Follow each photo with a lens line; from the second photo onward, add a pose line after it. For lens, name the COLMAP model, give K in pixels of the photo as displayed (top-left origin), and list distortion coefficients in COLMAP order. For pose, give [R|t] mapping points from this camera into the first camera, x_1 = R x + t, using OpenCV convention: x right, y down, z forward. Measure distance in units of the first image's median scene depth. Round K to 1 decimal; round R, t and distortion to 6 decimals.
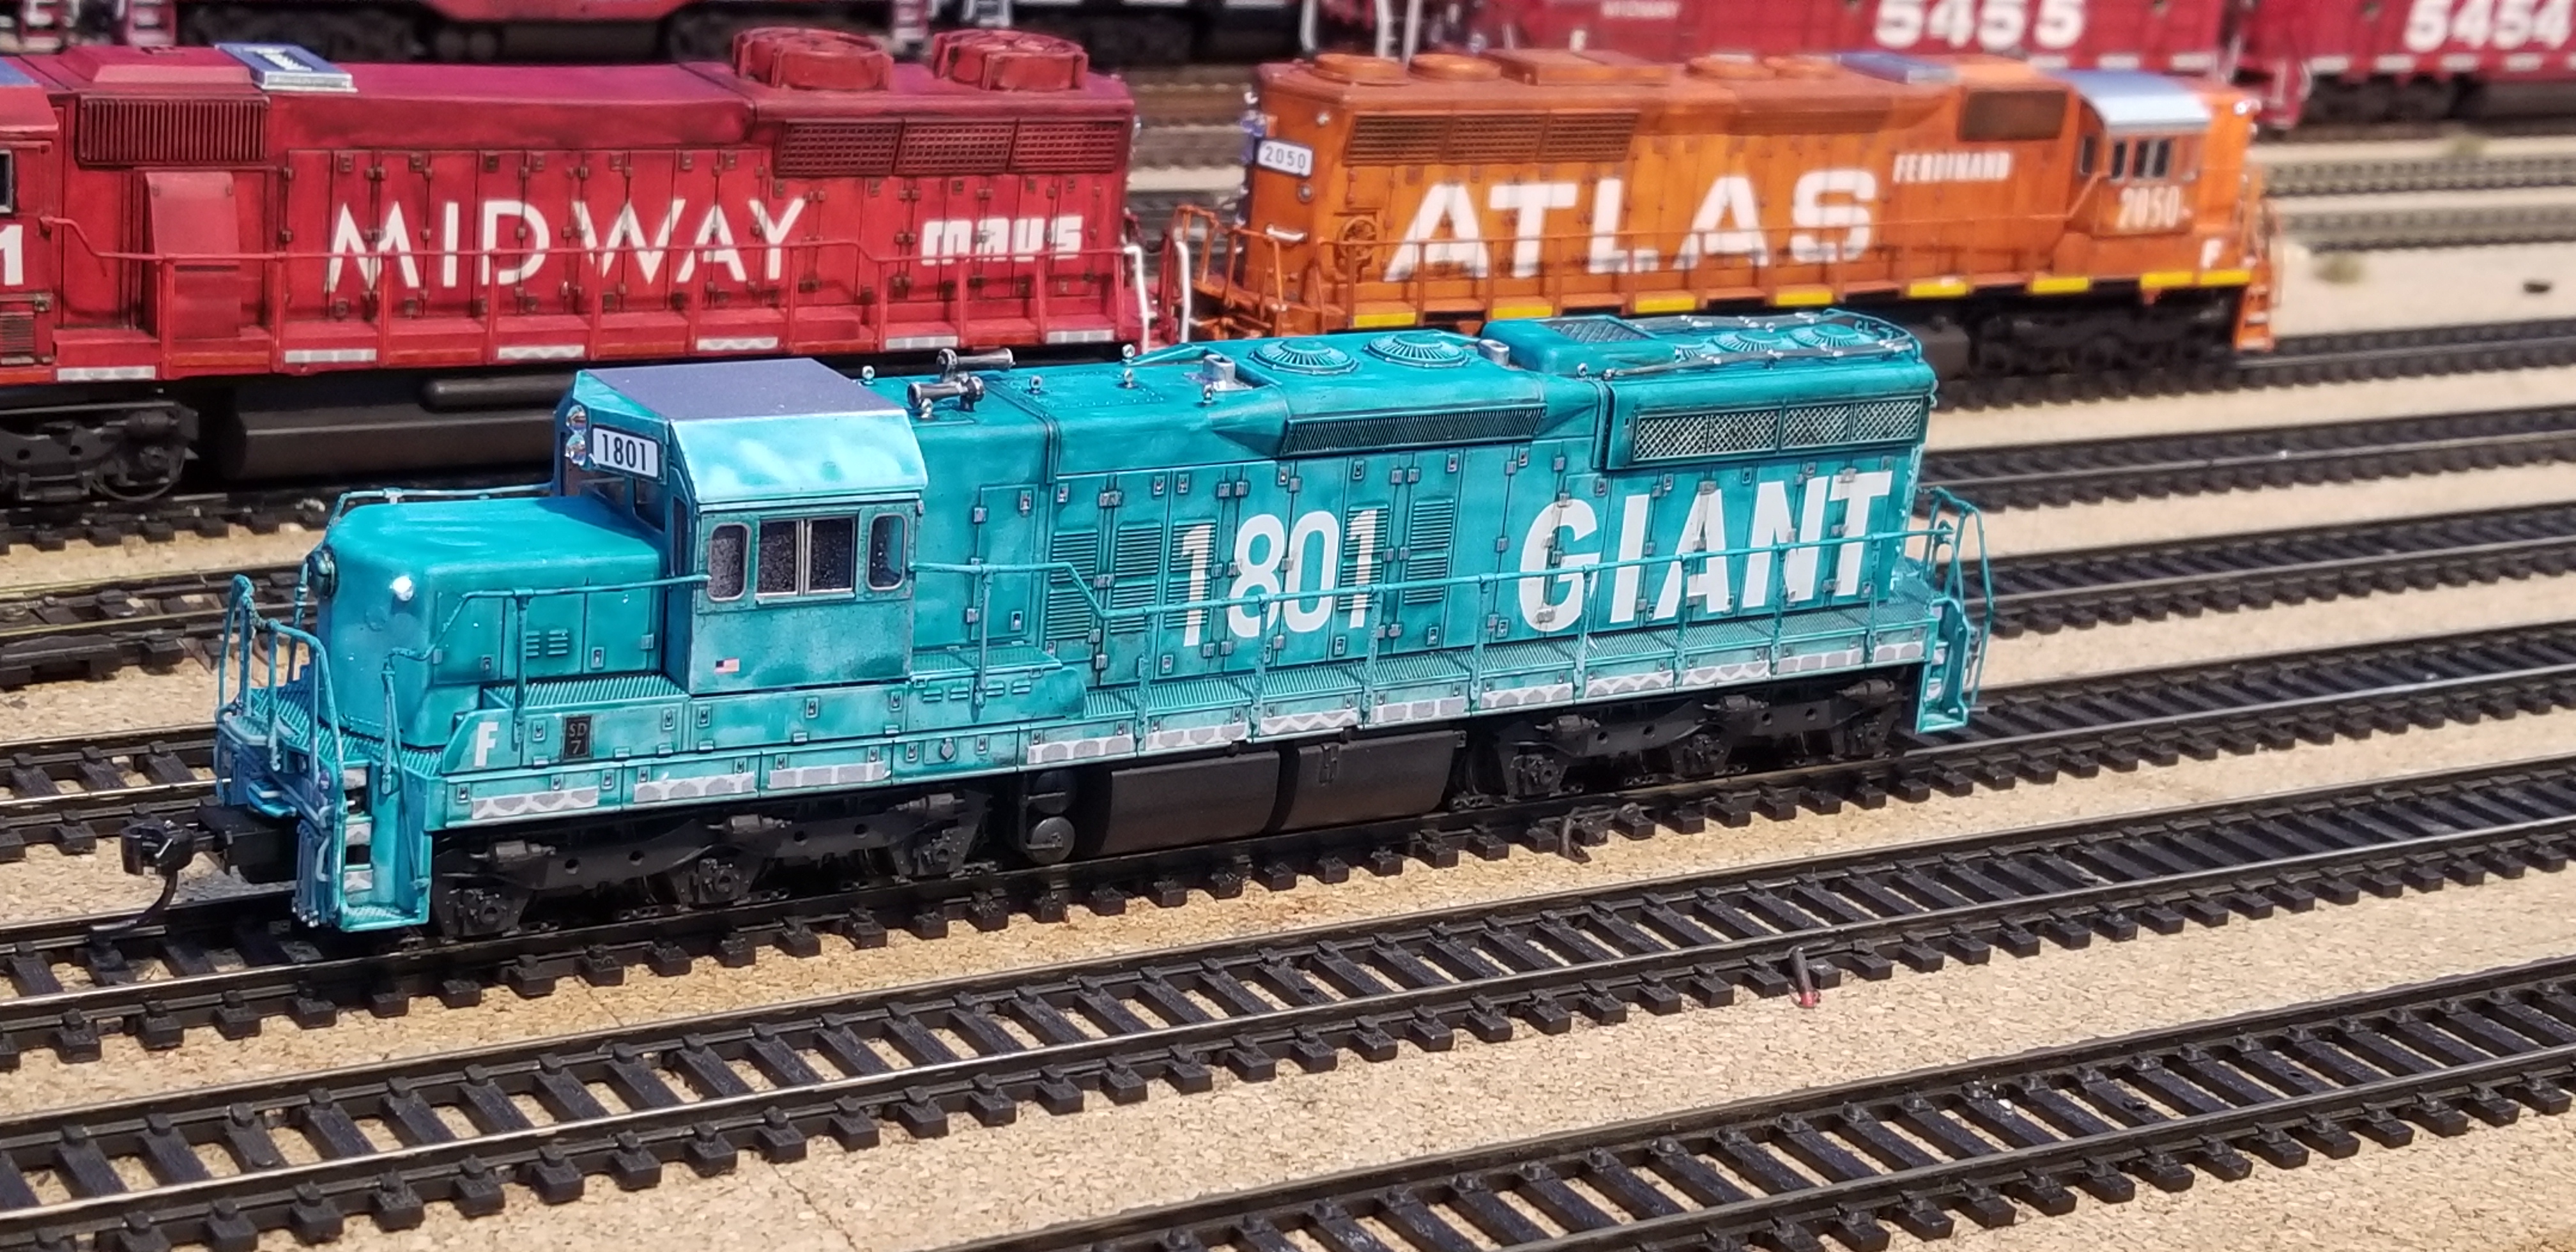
lens RADIAL K [[3783.2, 0, 1323.4], [0, 3783.2, 621.6], [0, 0, 1]] dist [0.177881, -0.687831]
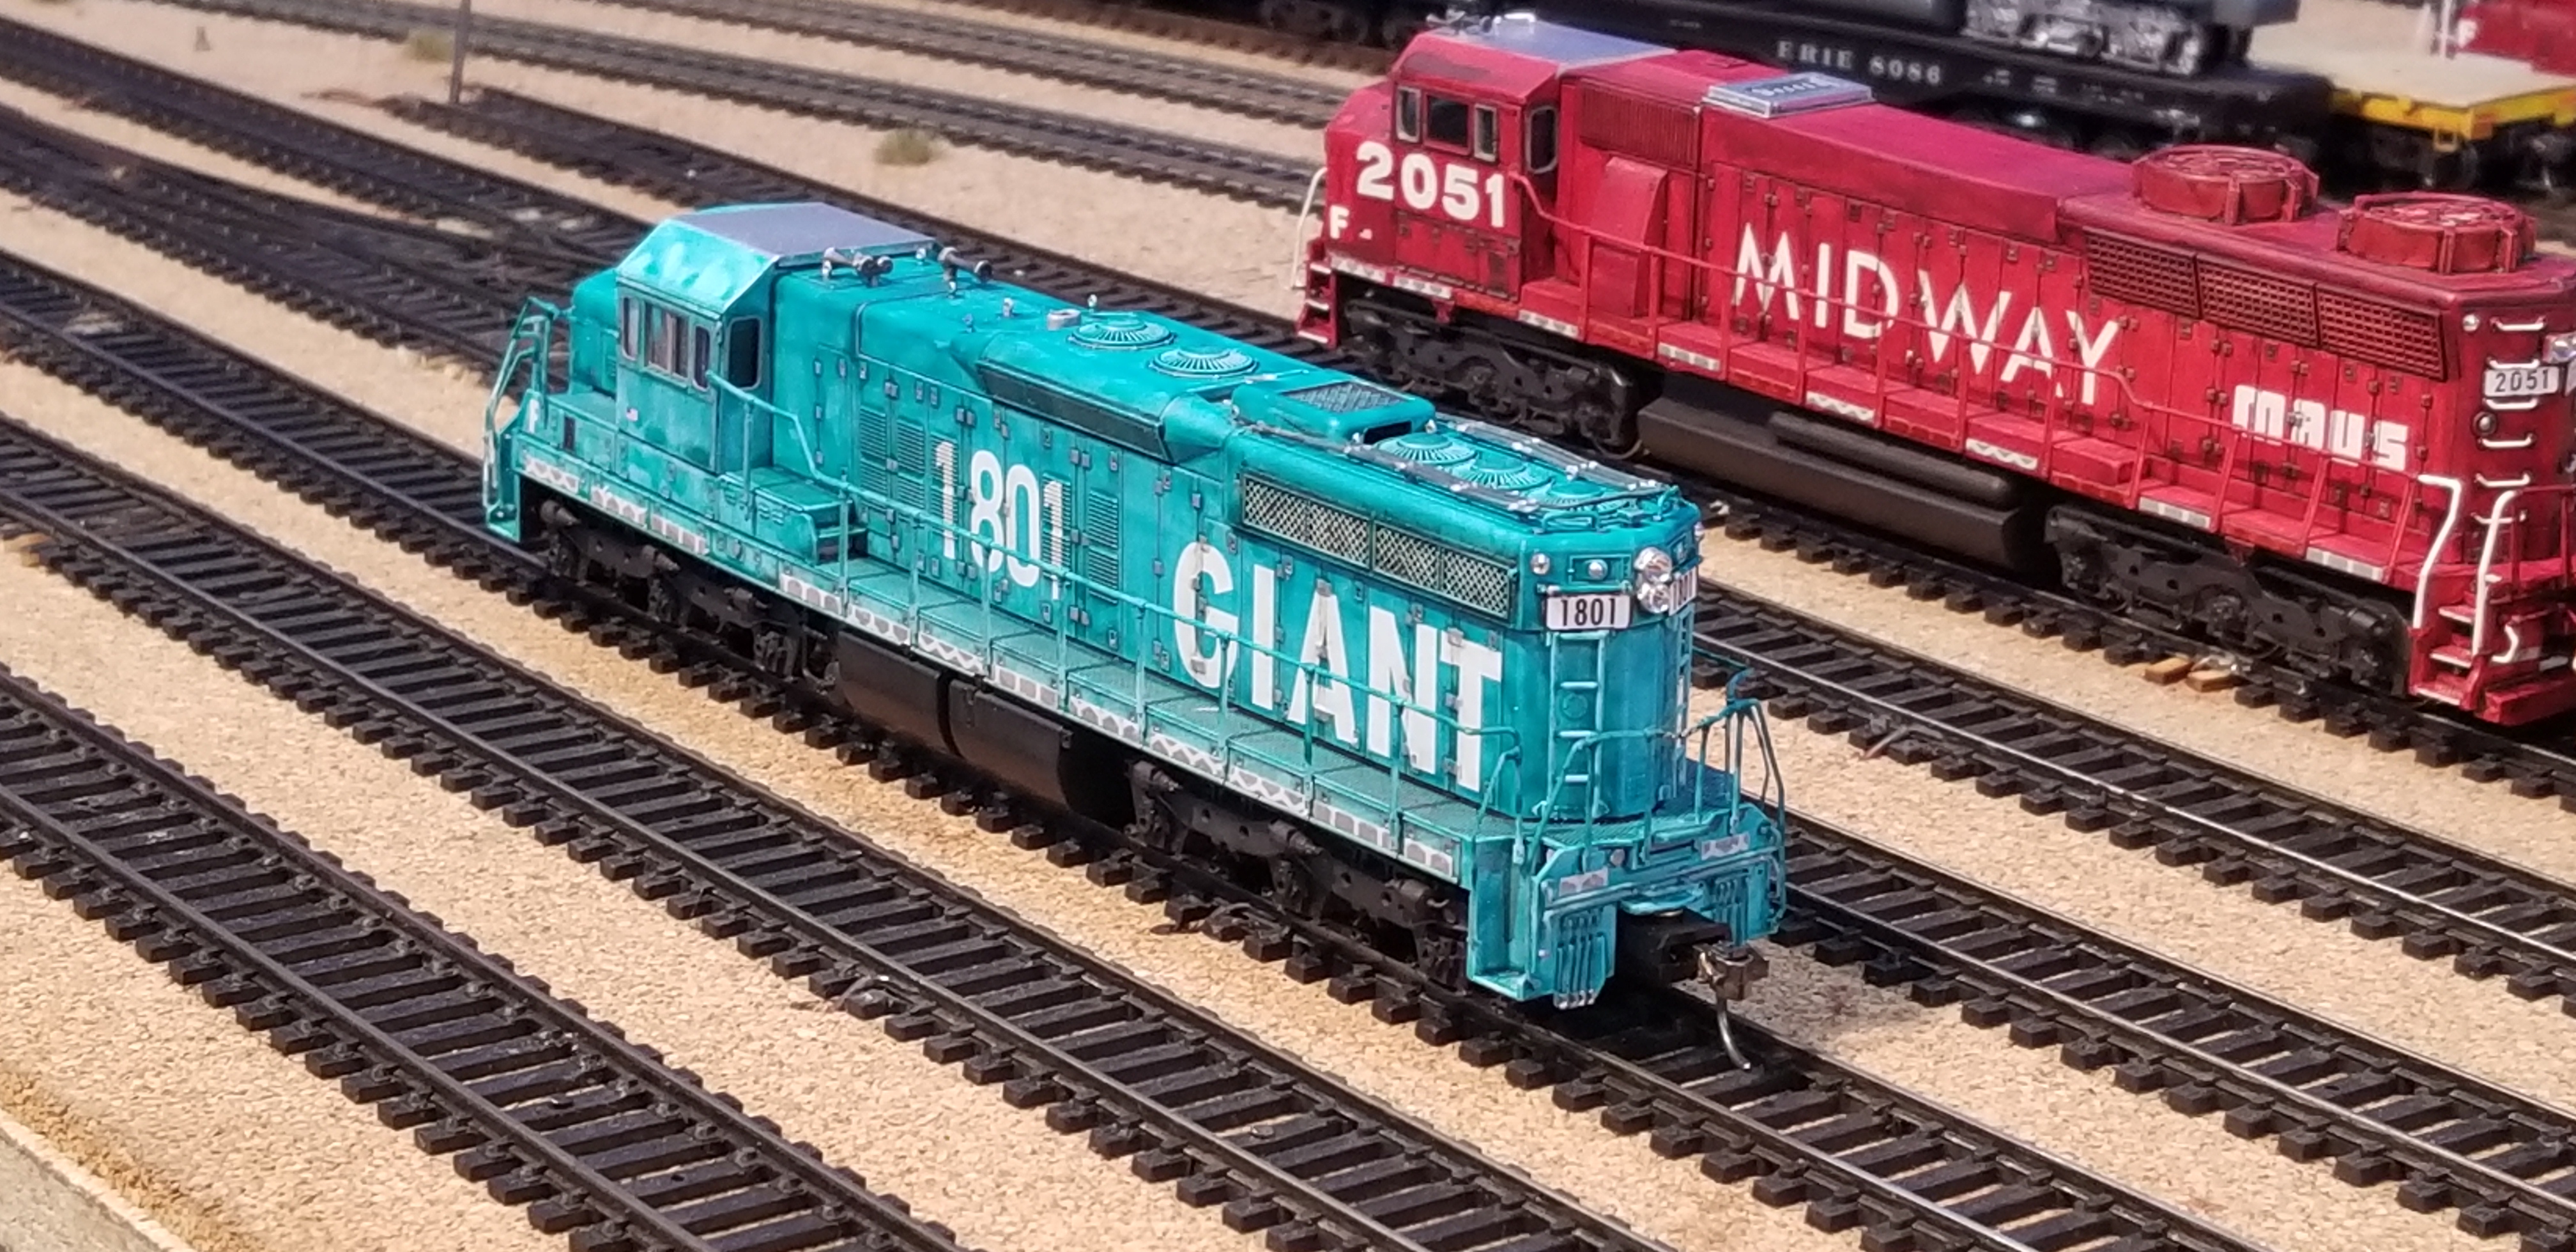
lens RADIAL K [[5026.8, 0, 1339.1], [0, 5026.8, 631.1], [0, 0, 1]] dist [0.099957, 0.002779]
pose [[0.106108, 0.194636, -0.975119, 1.083025], [-0.312500, 0.937495, 0.153122, -0.179344], [0.943973, 0.288477, 0.160299, 0.705840]]
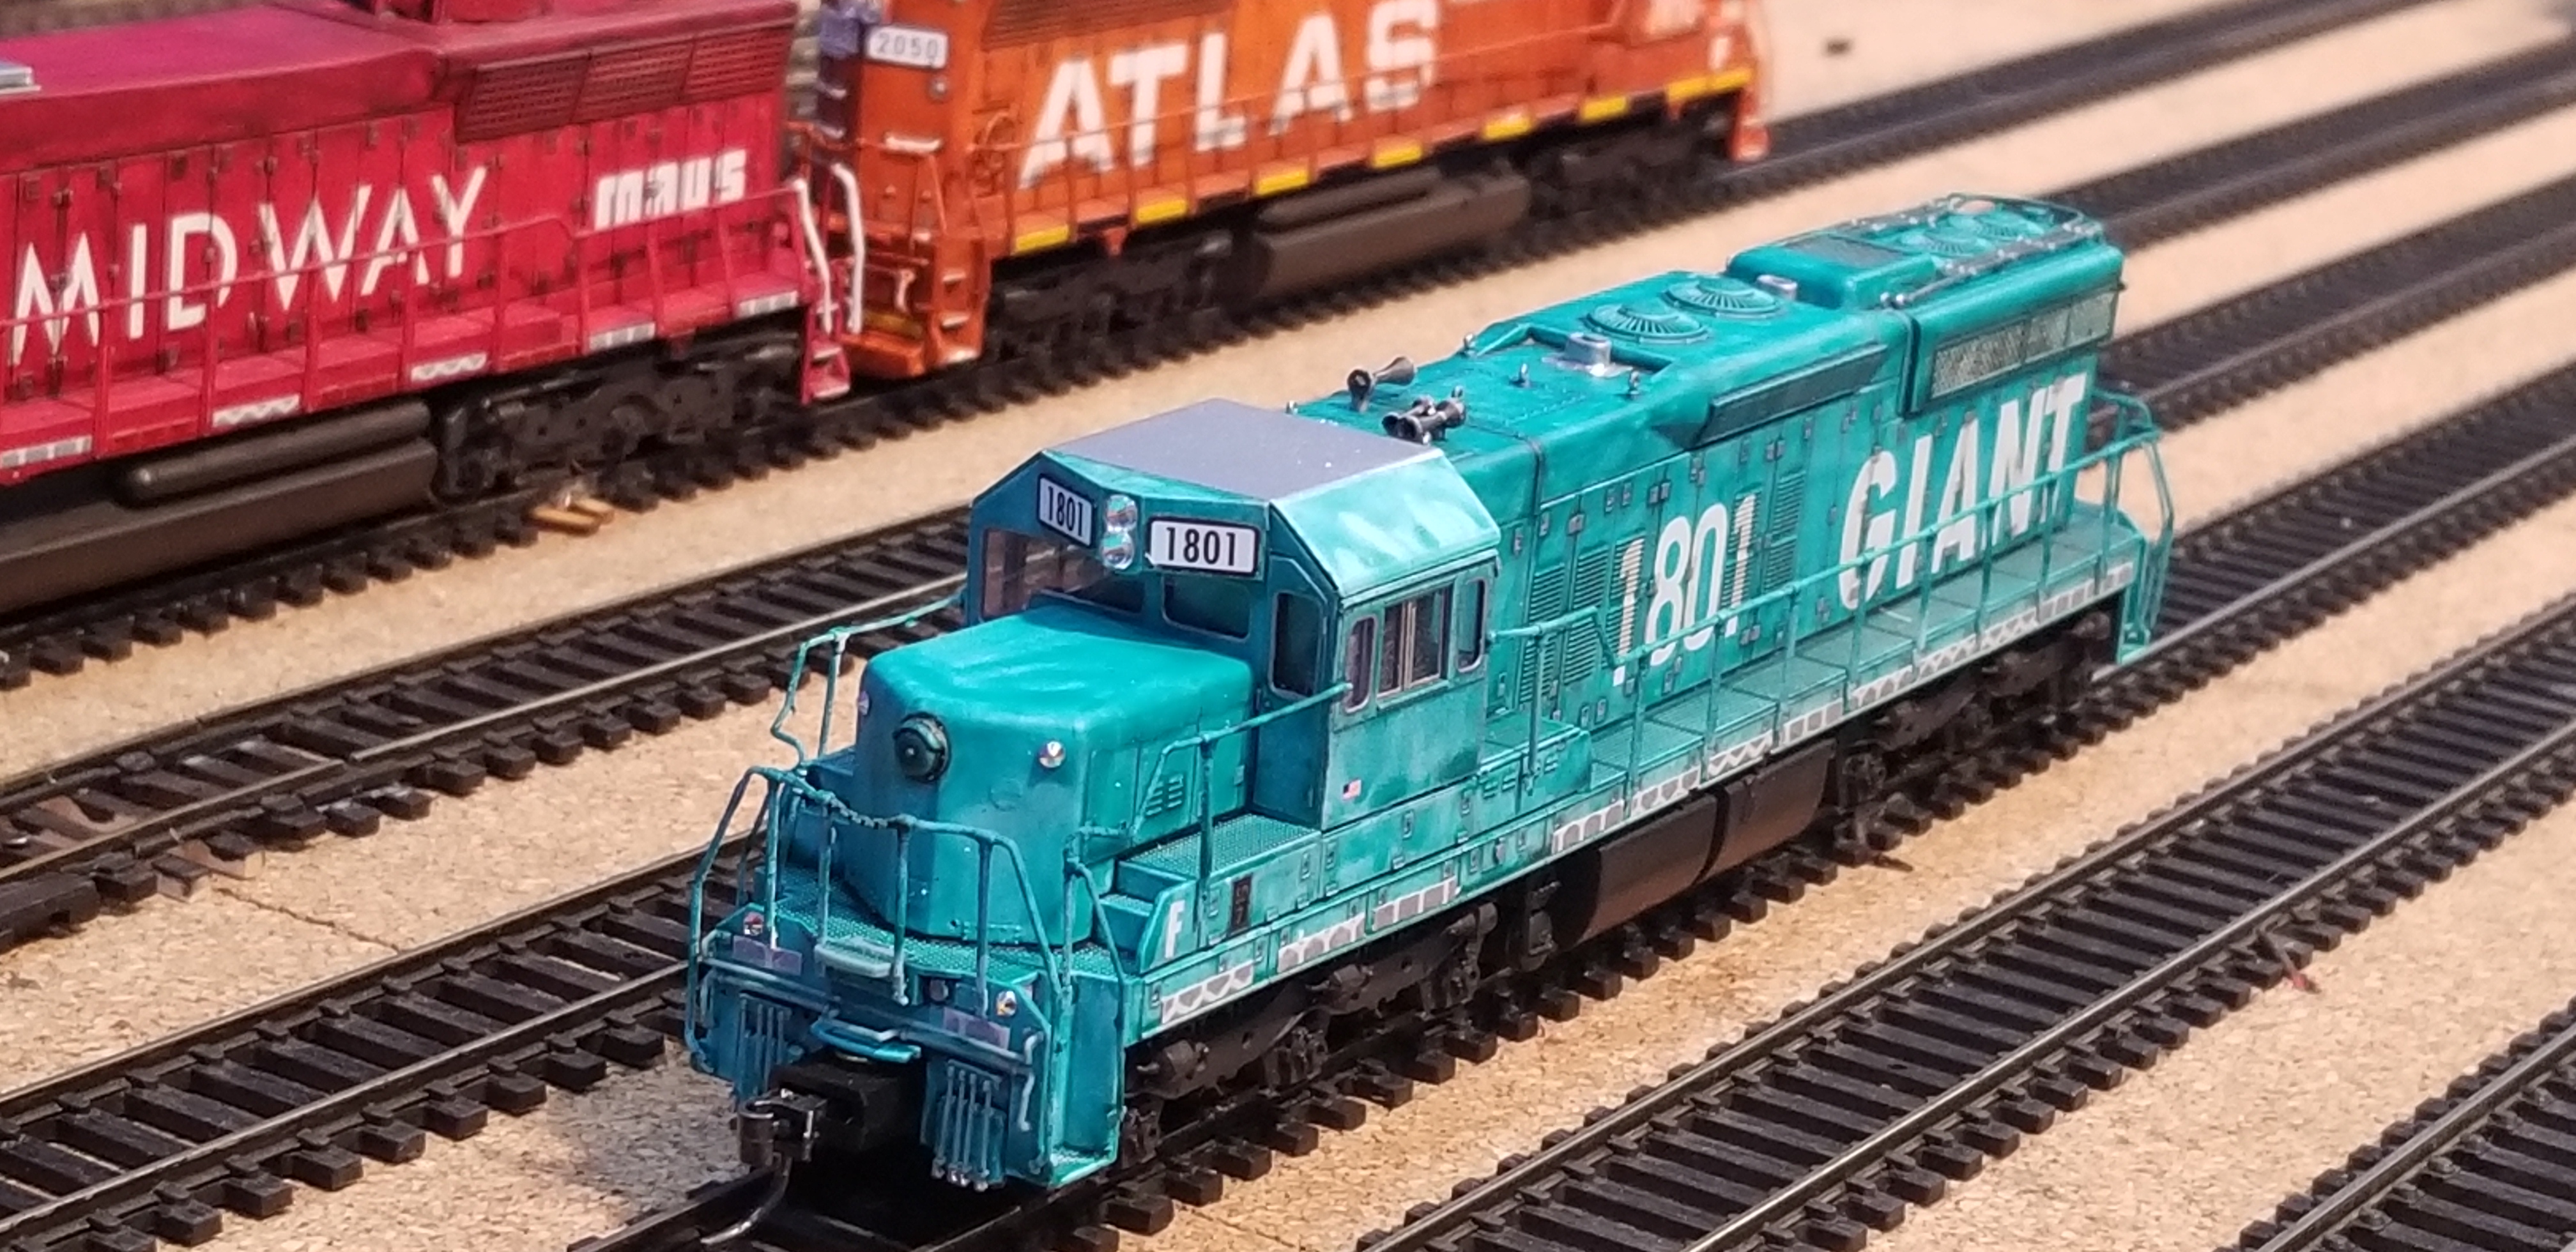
lens RADIAL K [[5026.8, 0, 1339.1], [0, 5026.8, 631.1], [0, 0, 1]] dist [0.099957, 0.002779]
pose [[0.907459, -0.134440, 0.398051, -0.423770], [0.120819, 0.990905, 0.059237, -0.062654], [-0.402394, -0.005663, 0.915449, 0.008410]]
